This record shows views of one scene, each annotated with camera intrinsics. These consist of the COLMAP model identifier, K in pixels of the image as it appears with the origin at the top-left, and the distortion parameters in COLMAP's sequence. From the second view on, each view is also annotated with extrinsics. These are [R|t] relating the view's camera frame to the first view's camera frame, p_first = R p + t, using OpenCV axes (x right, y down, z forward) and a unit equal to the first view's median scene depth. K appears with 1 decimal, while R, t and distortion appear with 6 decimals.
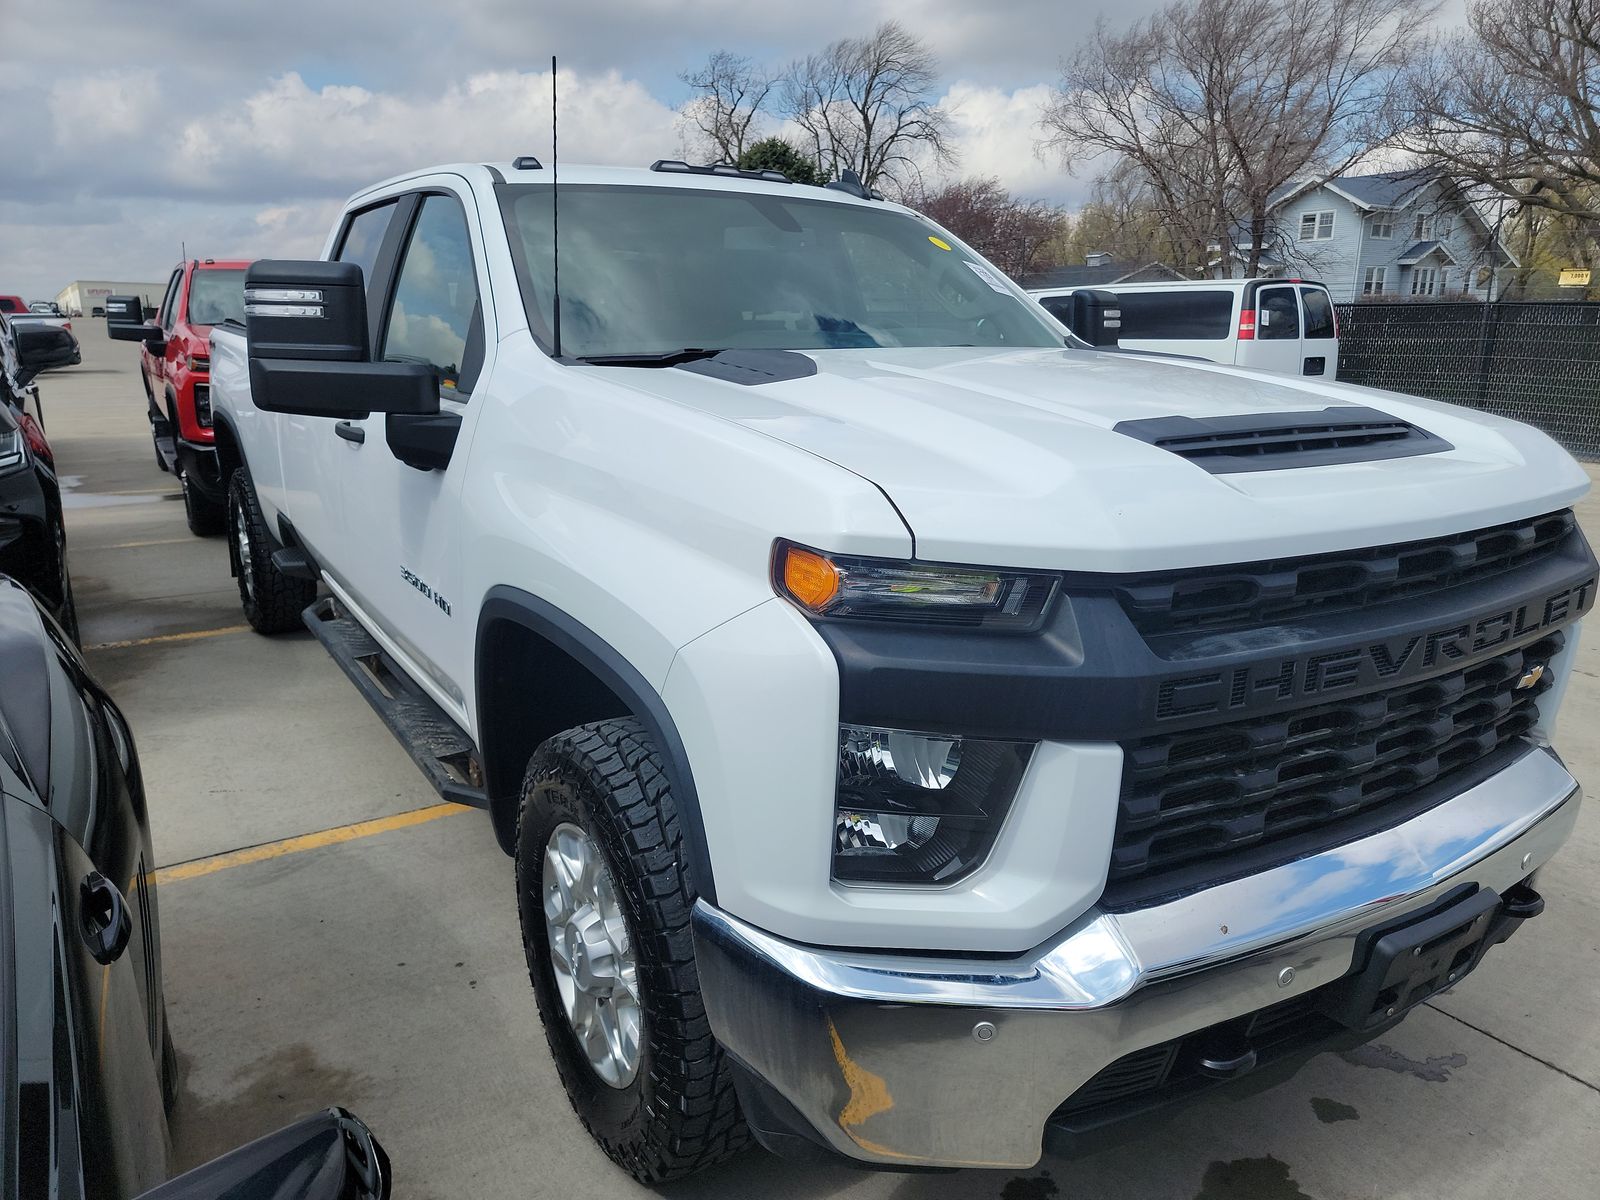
lens RADIAL K [[1148.1, 0, 800.0], [0, 1148.1, 600.0], [0, 0, 1]] dist [0.000472, -0.003403]
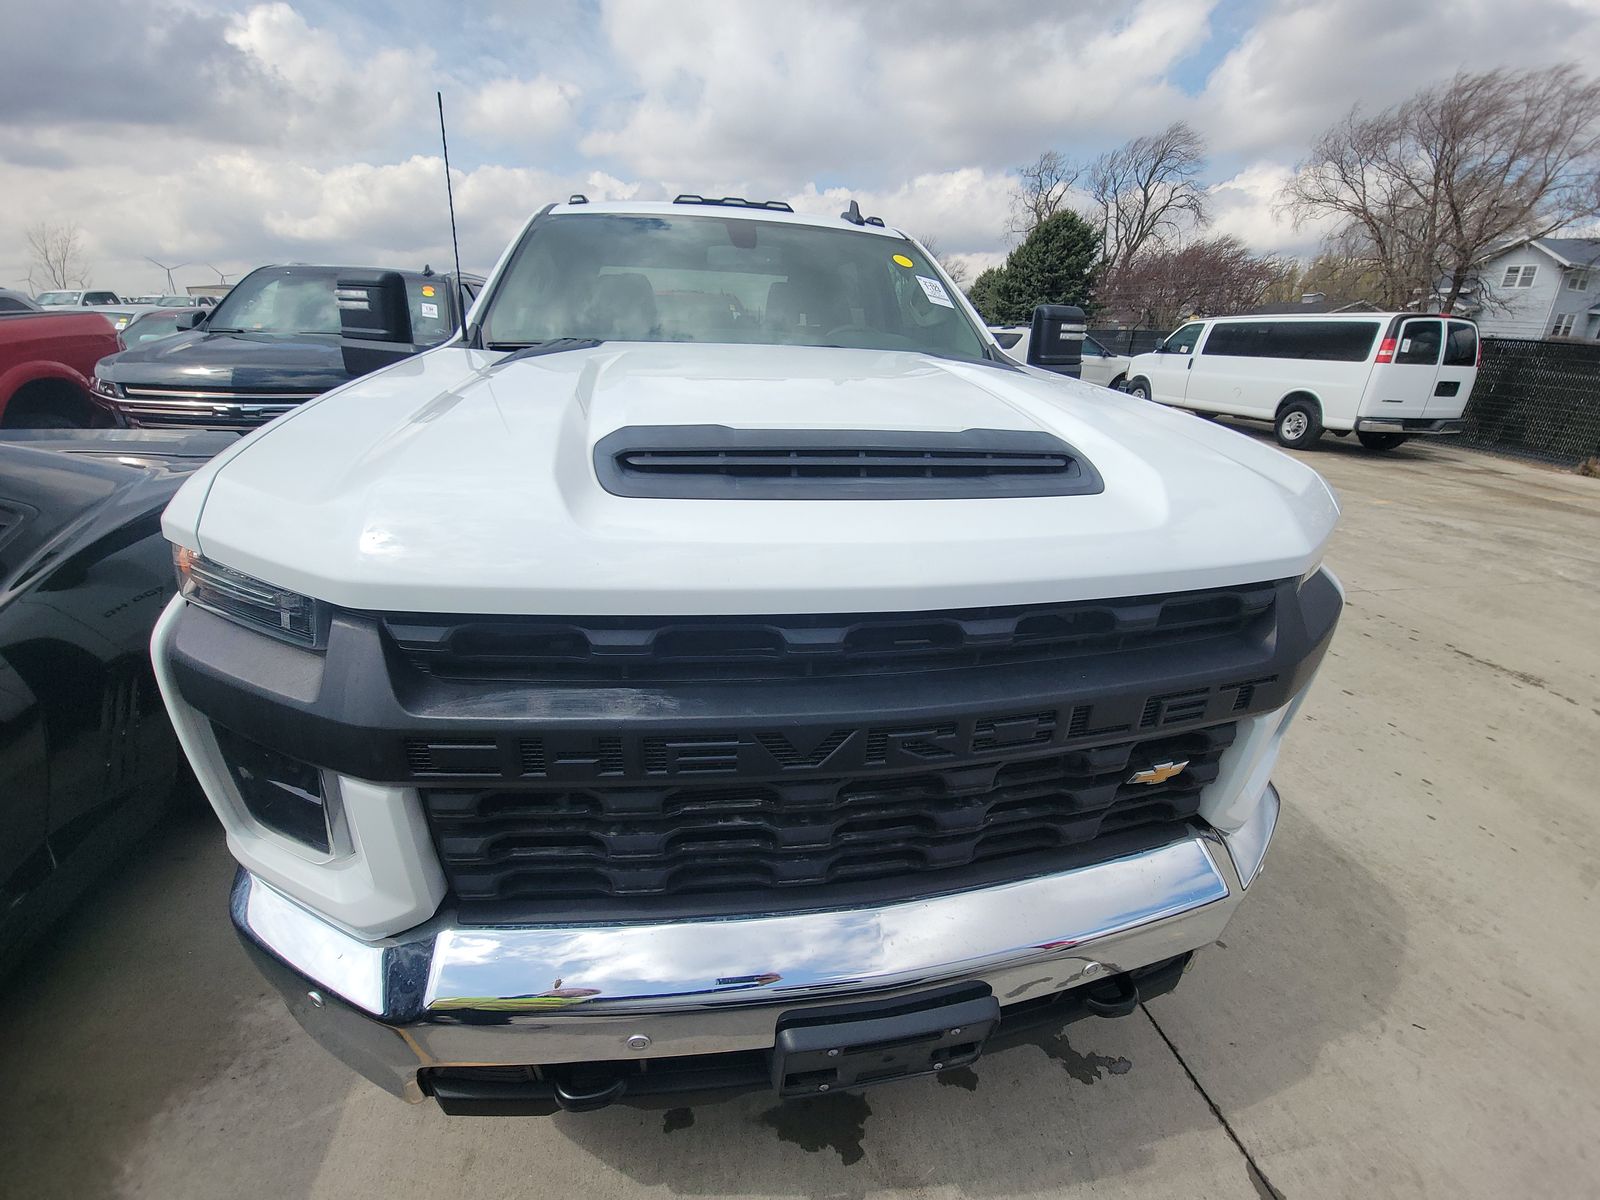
lens RADIAL K [[656.2, 0, 800.0], [0, 656.2, 600.0], [0, 0, 1]] dist [-0.001695, -0.000176]
pose [[0.924925, 0.167704, -0.341159, 0.135935], [-0.116214, 0.979207, 0.166277, -0.027151], [0.361950, -0.114146, 0.925183, 0.119639]]
